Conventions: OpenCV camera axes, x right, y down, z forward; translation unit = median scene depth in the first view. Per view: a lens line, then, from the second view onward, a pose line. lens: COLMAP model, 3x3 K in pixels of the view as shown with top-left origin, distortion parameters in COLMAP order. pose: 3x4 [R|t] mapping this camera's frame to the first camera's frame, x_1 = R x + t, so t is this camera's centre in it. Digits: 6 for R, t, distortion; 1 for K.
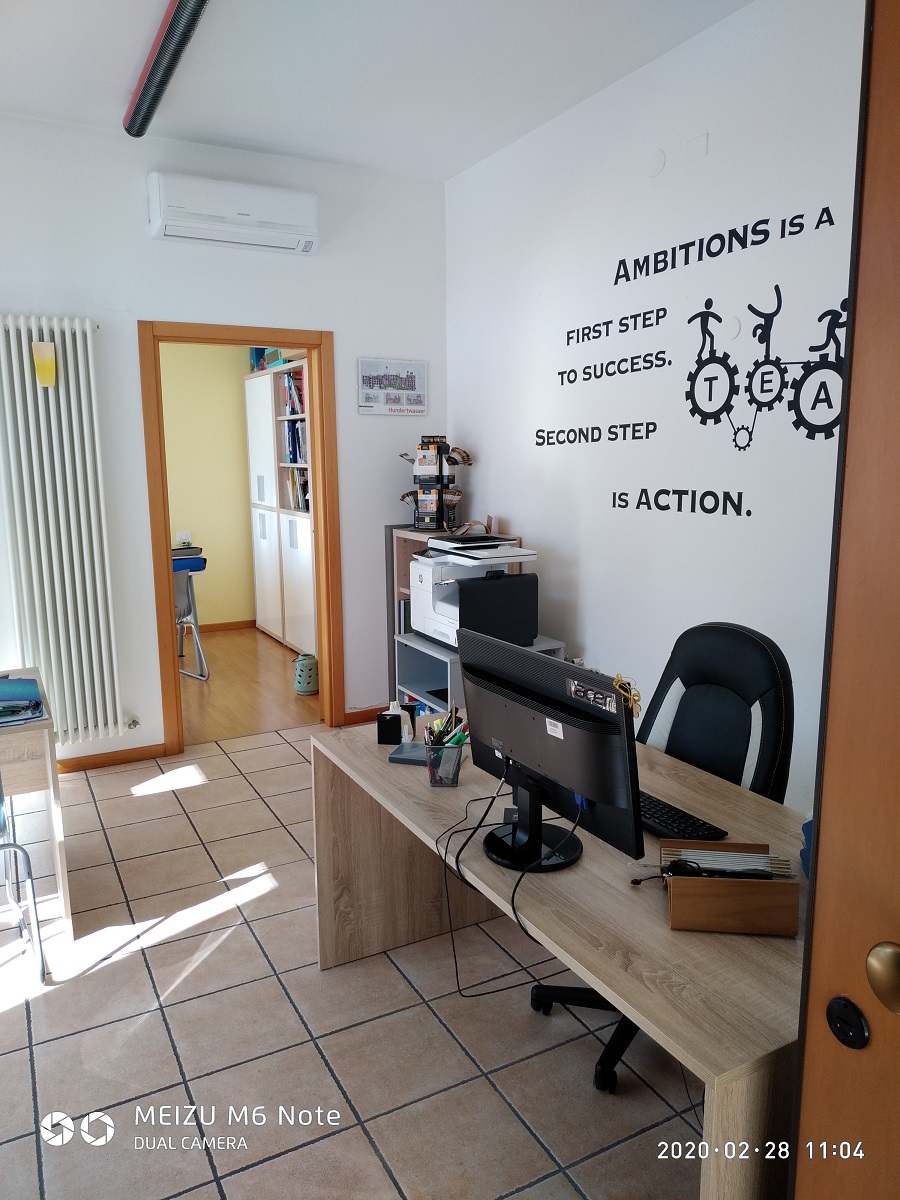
lens RADIAL K [[866.3, 0, 450.7], [0, 866.3, 597.4], [0, 0, 1]] dist [0.043123, -0.077356]
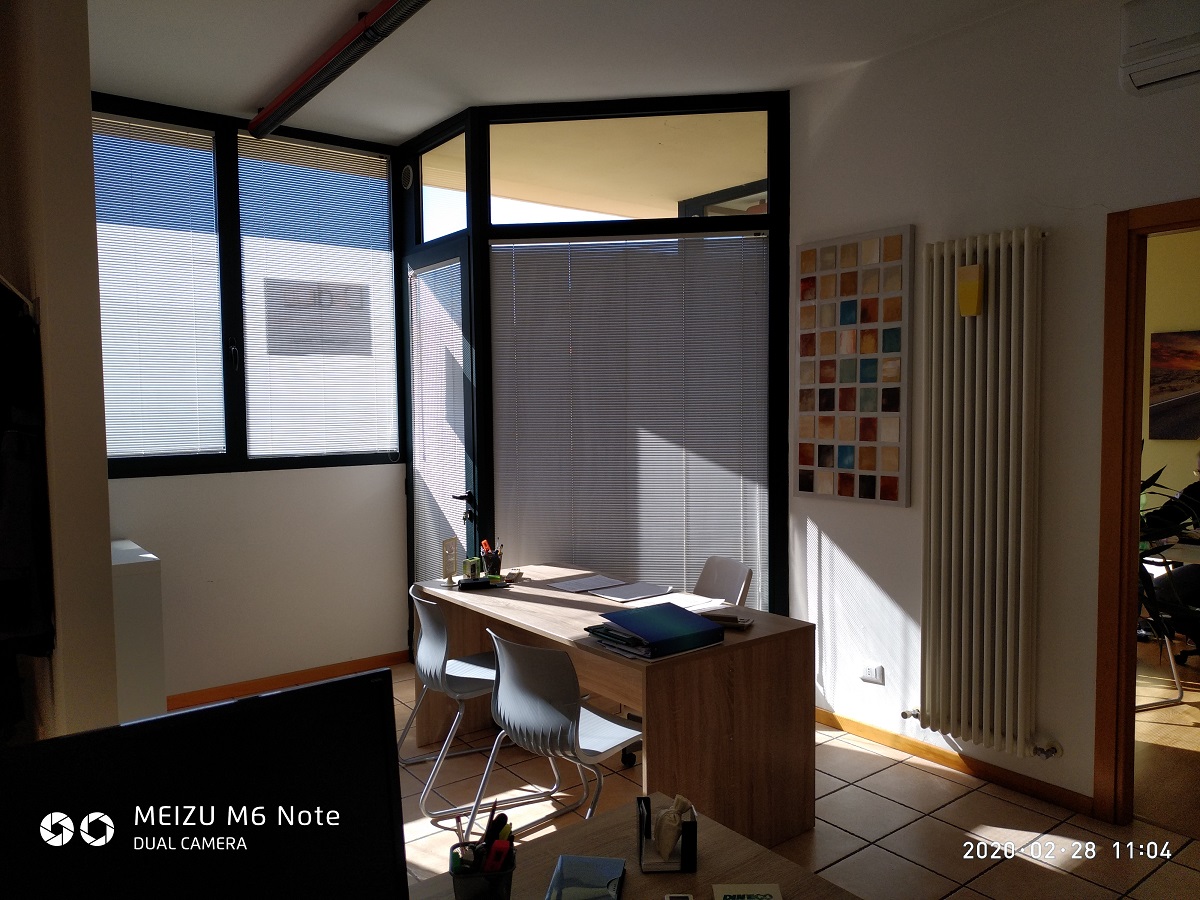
lens RADIAL K [[866.3, 0, 600.0], [0, 866.3, 450.0], [0, 0, 1]] dist [0.043123, -0.077356]
pose [[0.163115, 0.055393, -0.985051, 0.323551], [-0.158100, 0.986988, 0.029322, -0.077132], [0.973857, 0.150954, 0.169750, 0.509529]]
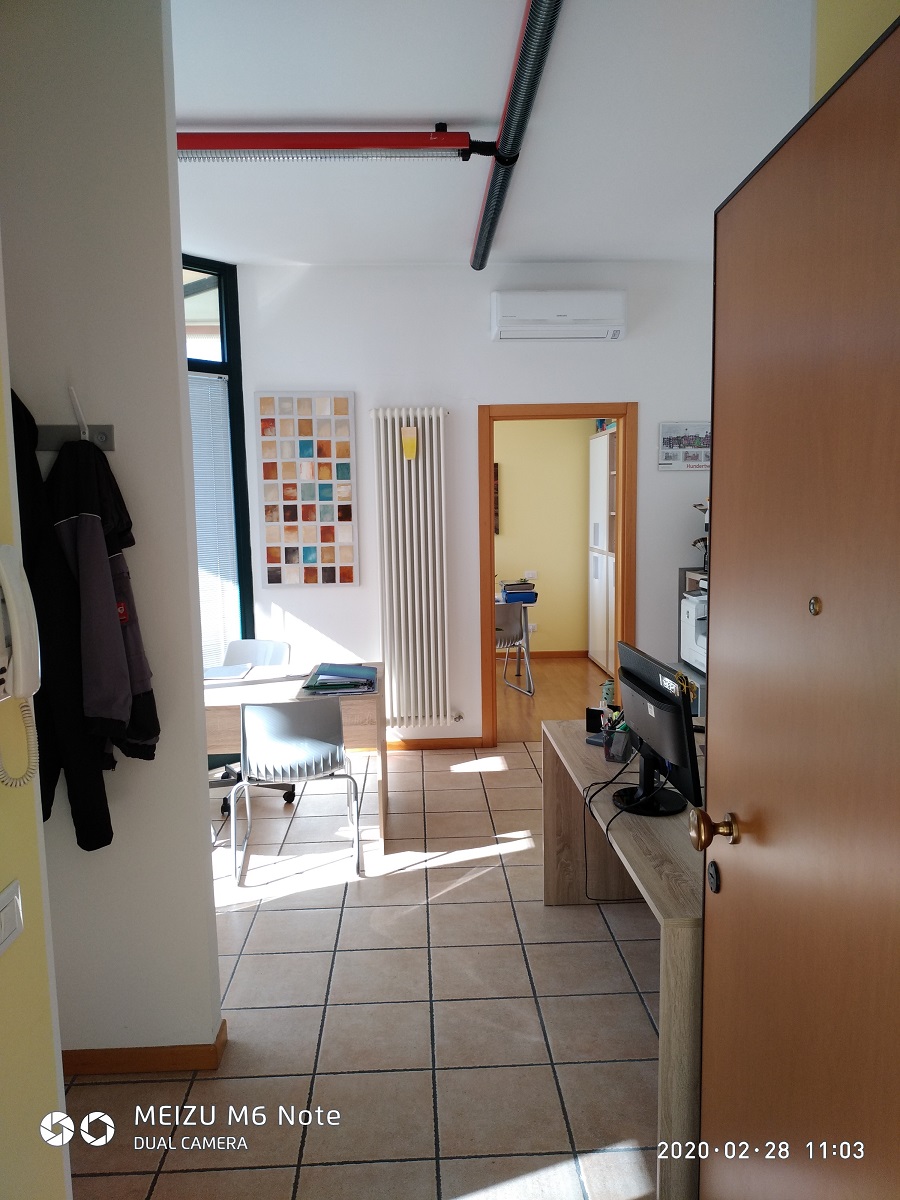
lens RADIAL K [[866.3, 0, 450.7], [0, 866.3, 597.4], [0, 0, 1]] dist [0.043123, -0.077356]
pose [[0.902066, 0.039905, -0.429749, 0.178435], [-0.061543, 0.997434, -0.036564, 0.017703], [0.427188, 0.059431, 0.902208, -0.173692]]
